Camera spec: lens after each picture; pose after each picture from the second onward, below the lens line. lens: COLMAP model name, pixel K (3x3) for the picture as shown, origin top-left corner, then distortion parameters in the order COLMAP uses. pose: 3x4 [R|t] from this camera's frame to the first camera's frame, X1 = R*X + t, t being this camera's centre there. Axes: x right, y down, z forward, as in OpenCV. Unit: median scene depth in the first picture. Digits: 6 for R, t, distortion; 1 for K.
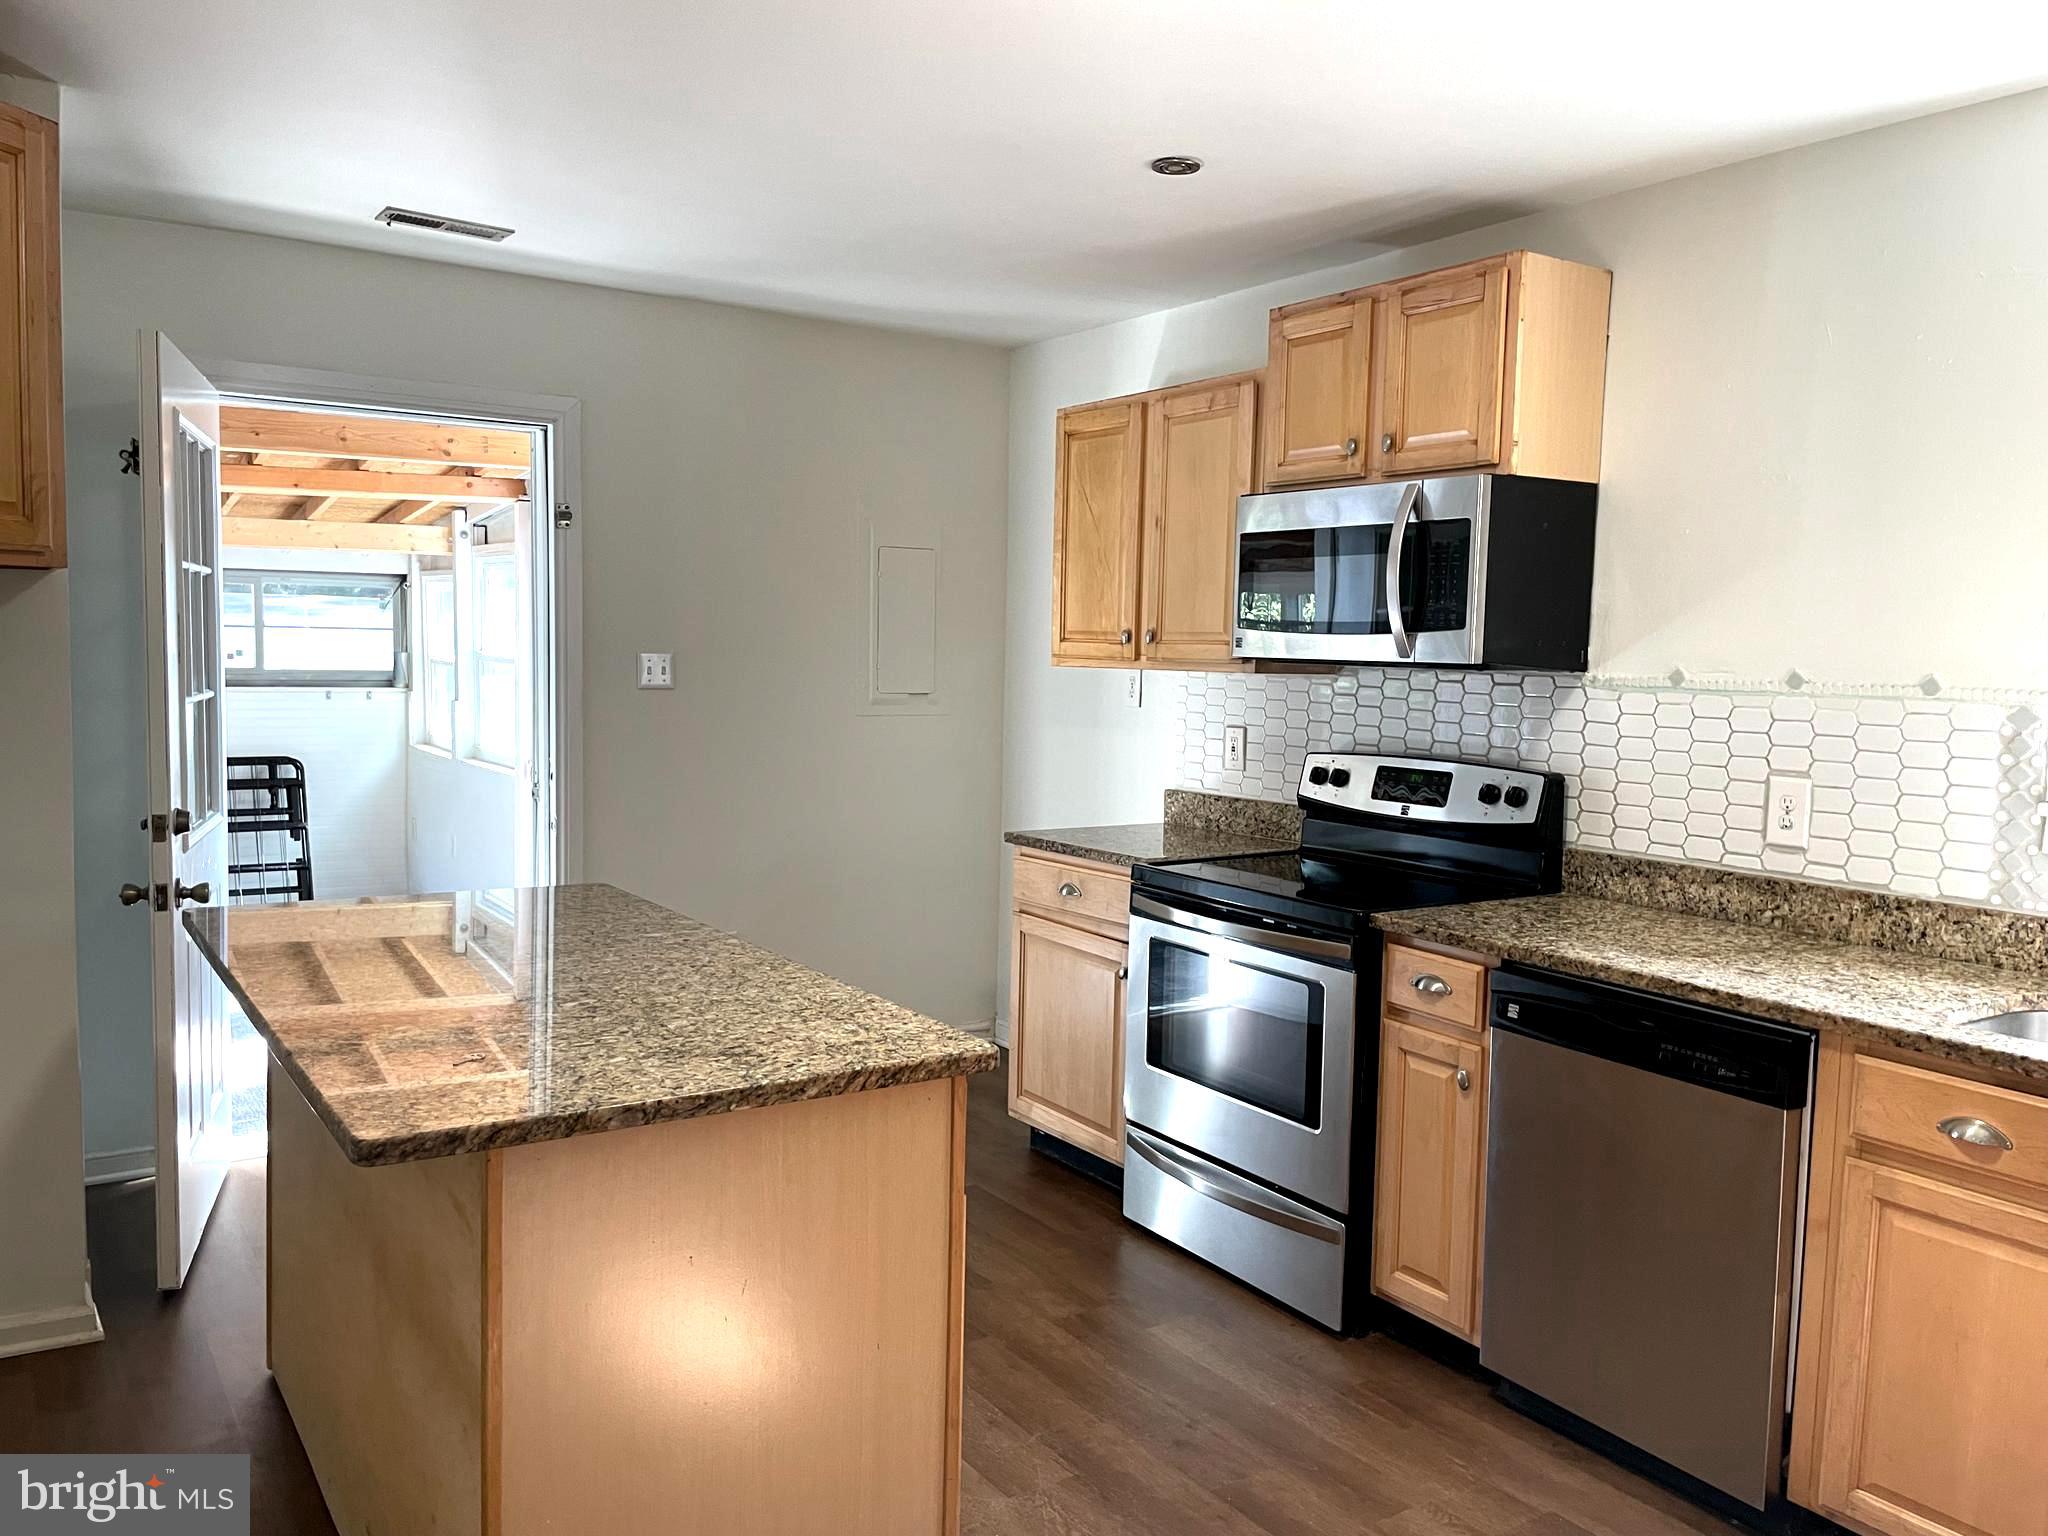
lens RADIAL K [[1568.6, 0, 1030.7], [0, 1568.6, 766.3], [0, 0, 1]] dist [0.097824, -0.104789]
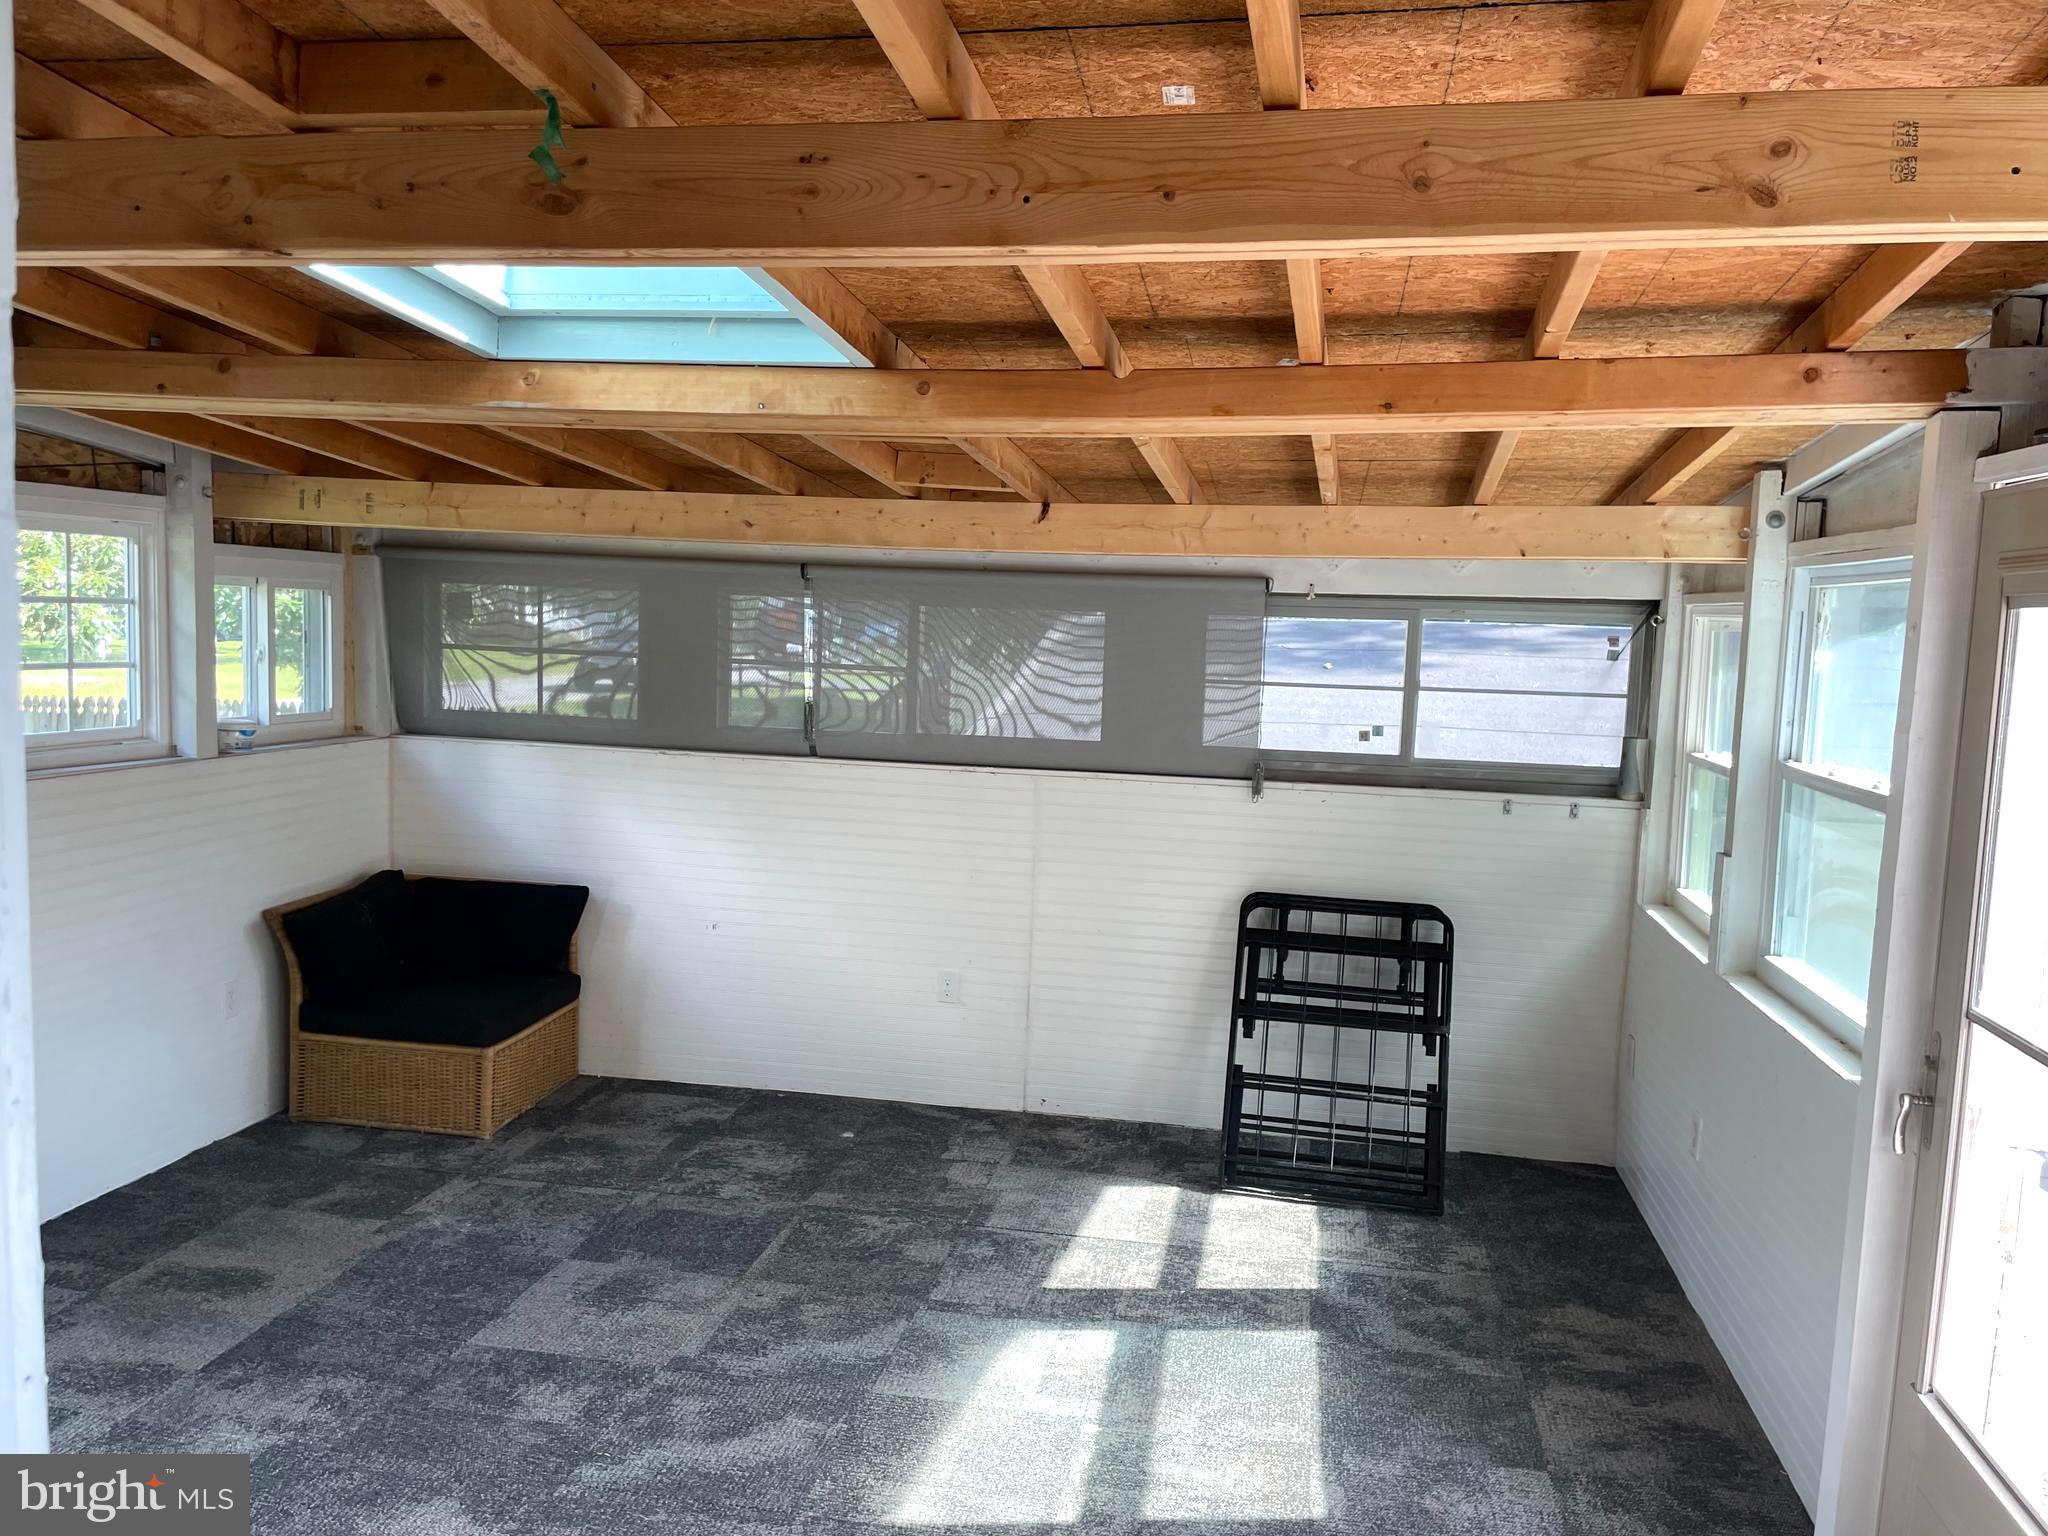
lens RADIAL K [[1568.6, 0, 1022.1], [0, 1568.6, 776.0], [0, 0, 1]] dist [0.097824, -0.104789]
pose [[0.717574, 0.072566, -0.692691, -0.092737], [-0.076003, 0.996777, 0.025689, -0.032566], [0.692322, 0.034213, 0.720777, 0.255248]]
